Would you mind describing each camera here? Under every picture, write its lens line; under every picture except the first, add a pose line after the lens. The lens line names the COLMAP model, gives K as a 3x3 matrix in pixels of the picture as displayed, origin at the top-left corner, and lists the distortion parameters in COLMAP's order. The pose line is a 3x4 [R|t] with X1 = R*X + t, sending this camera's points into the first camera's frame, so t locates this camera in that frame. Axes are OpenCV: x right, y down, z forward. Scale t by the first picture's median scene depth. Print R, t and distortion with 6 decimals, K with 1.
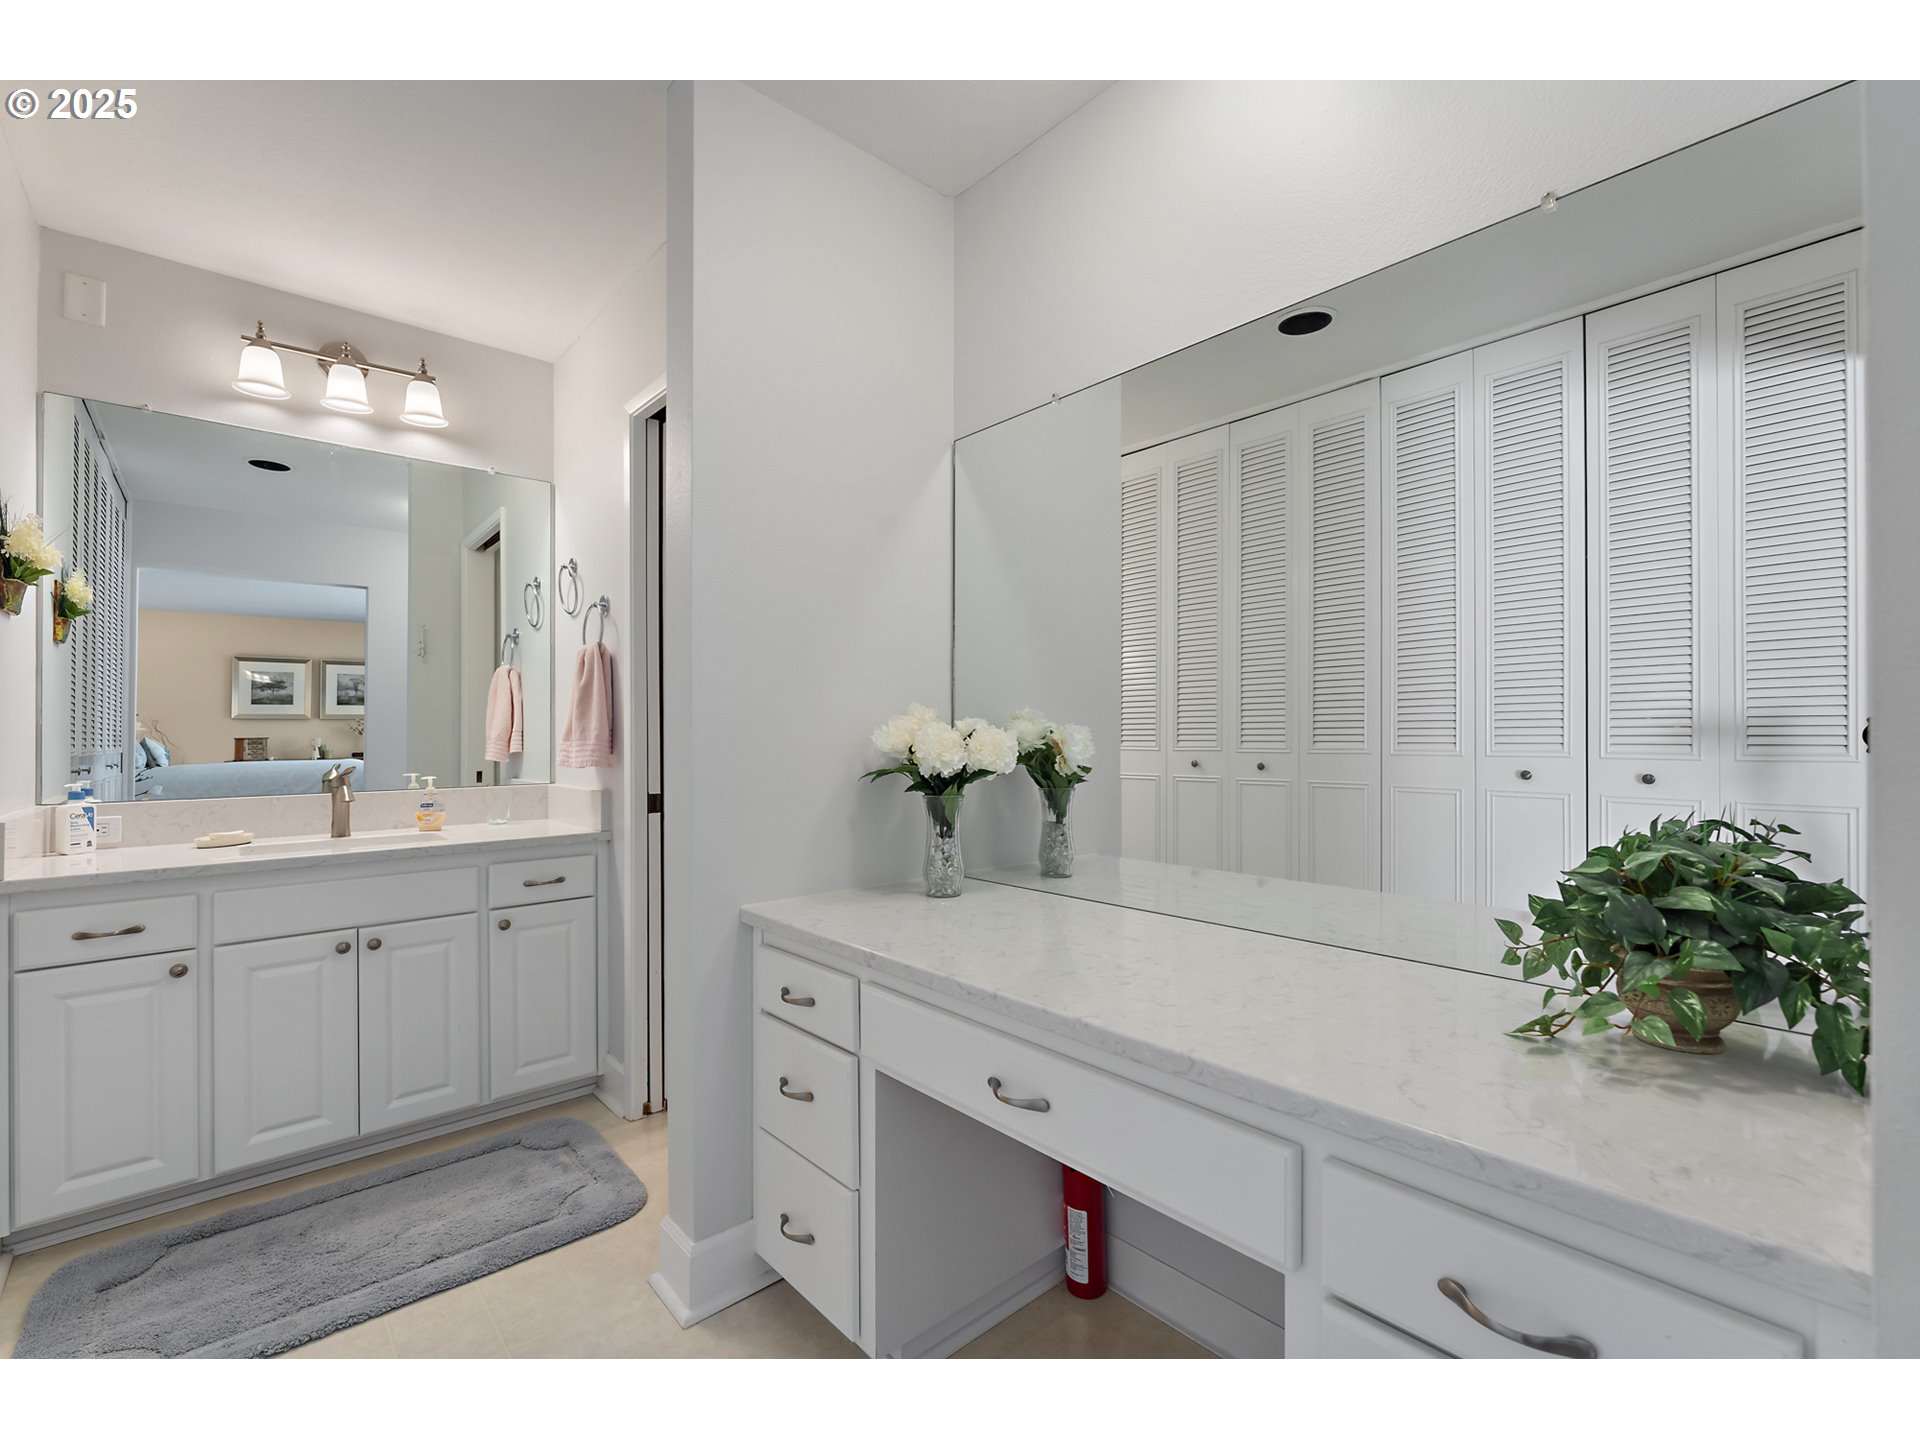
lens RADIAL K [[813.1, 0, 961.6], [0, 813.1, 721.9], [0, 0, 1]] dist [-0.003038, 0.000041]
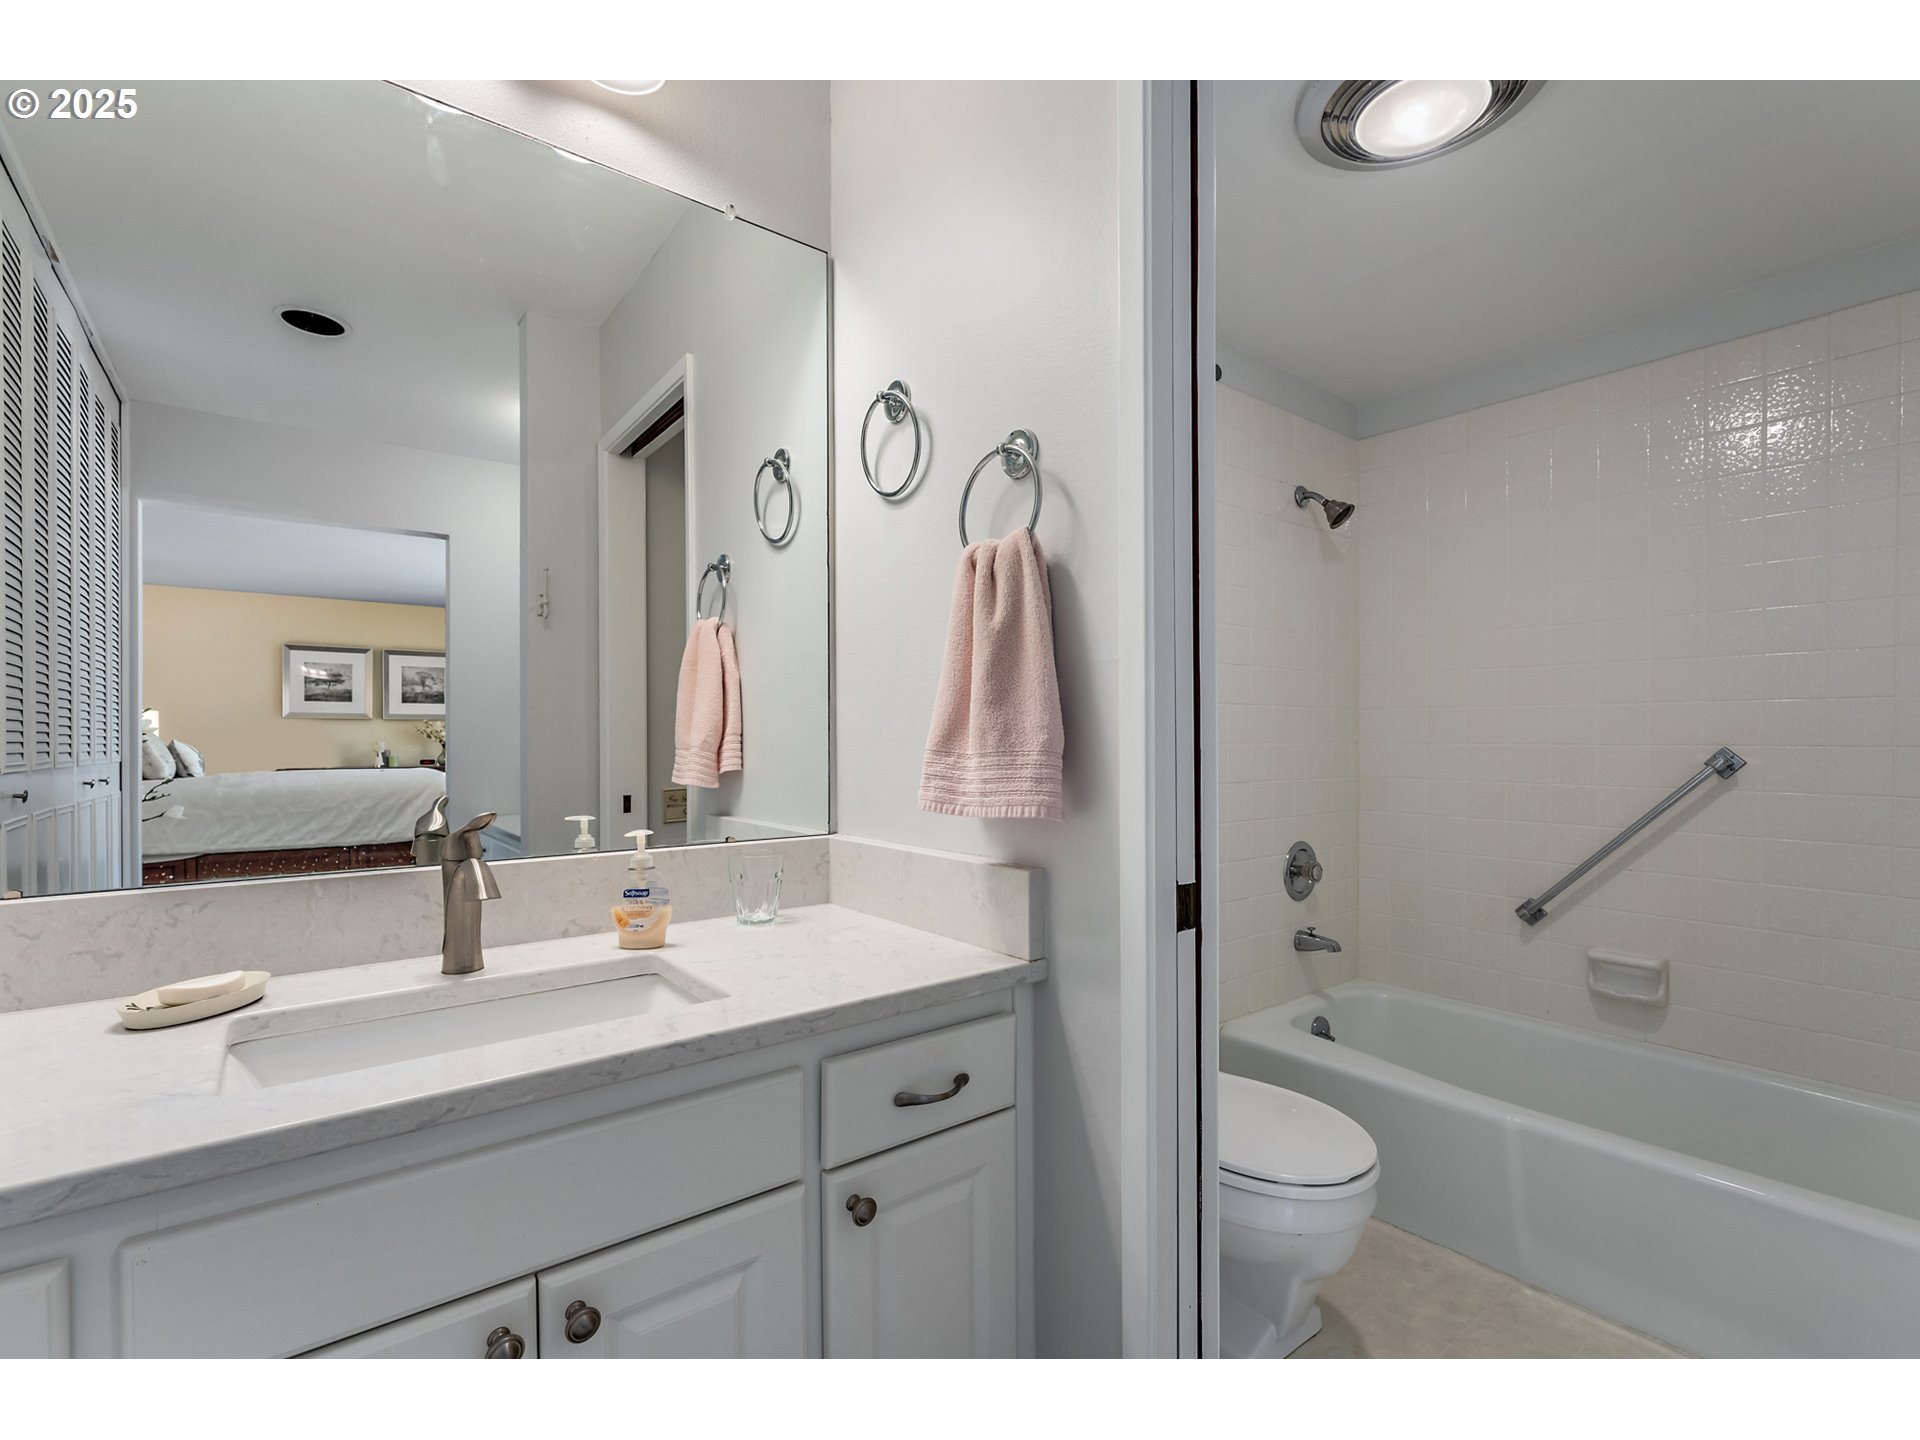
lens RADIAL K [[855.2, 0, 983.0], [0, 855.2, 749.6], [0, 0, 1]] dist [-0.003973, -0.000682]
pose [[0.998613, 0.006793, -0.052203, -0.180057], [-0.005490, 0.999671, 0.025064, 0.003353], [0.052356, -0.024742, 0.998322, 0.217567]]
